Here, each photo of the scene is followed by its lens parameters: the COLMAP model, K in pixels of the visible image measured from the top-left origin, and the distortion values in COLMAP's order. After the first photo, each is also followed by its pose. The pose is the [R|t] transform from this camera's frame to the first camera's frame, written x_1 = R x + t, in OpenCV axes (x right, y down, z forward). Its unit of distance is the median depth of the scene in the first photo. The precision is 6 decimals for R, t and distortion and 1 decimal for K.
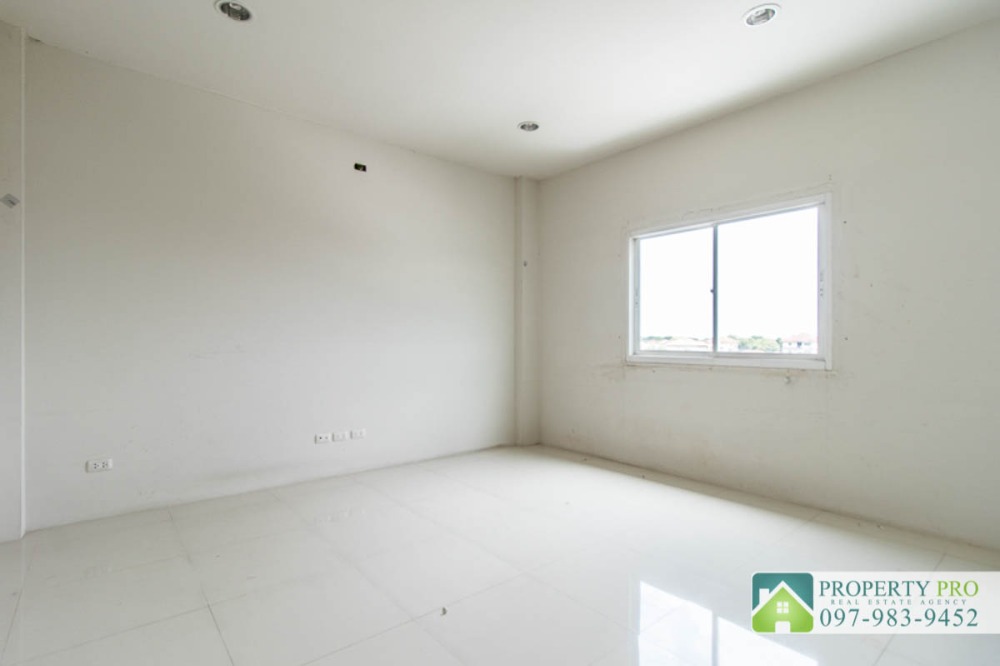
lens RADIAL K [[475.6, 0, 500.7], [0, 475.6, 337.6], [0, 0, 1]] dist [-0.001633, -0.000175]
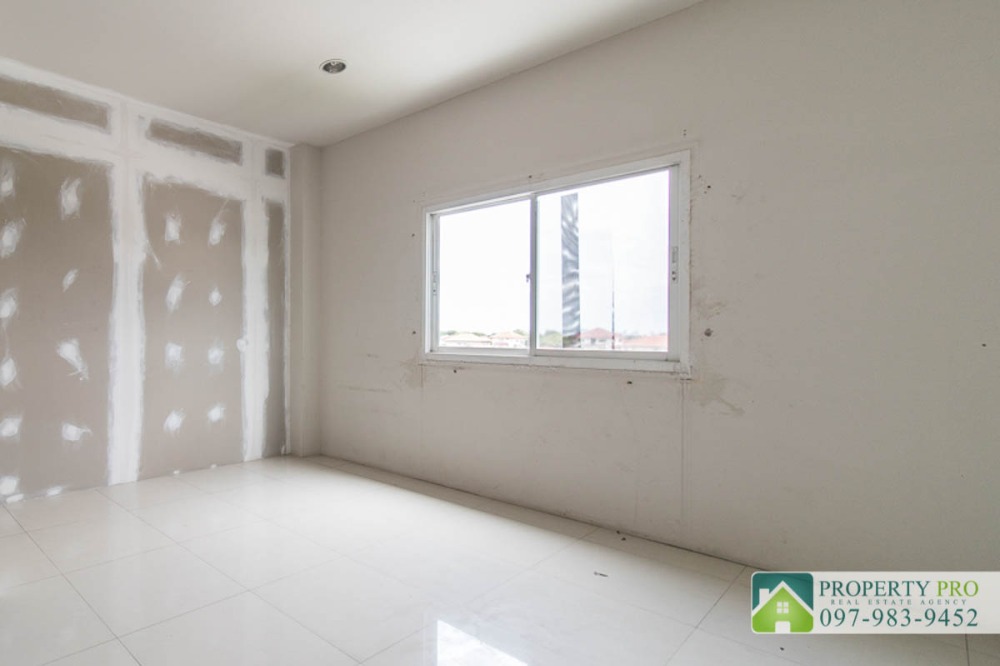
lens RADIAL K [[988.1, 0, 500.0], [0, 988.1, 333.0], [0, 0, 1]] dist [0.005244, -0.000826]
pose [[0.990659, 0.004282, -0.136293, 0.640657], [-0.003547, 0.999978, 0.005637, -0.008091], [0.136314, -0.005101, 0.990653, -0.724639]]
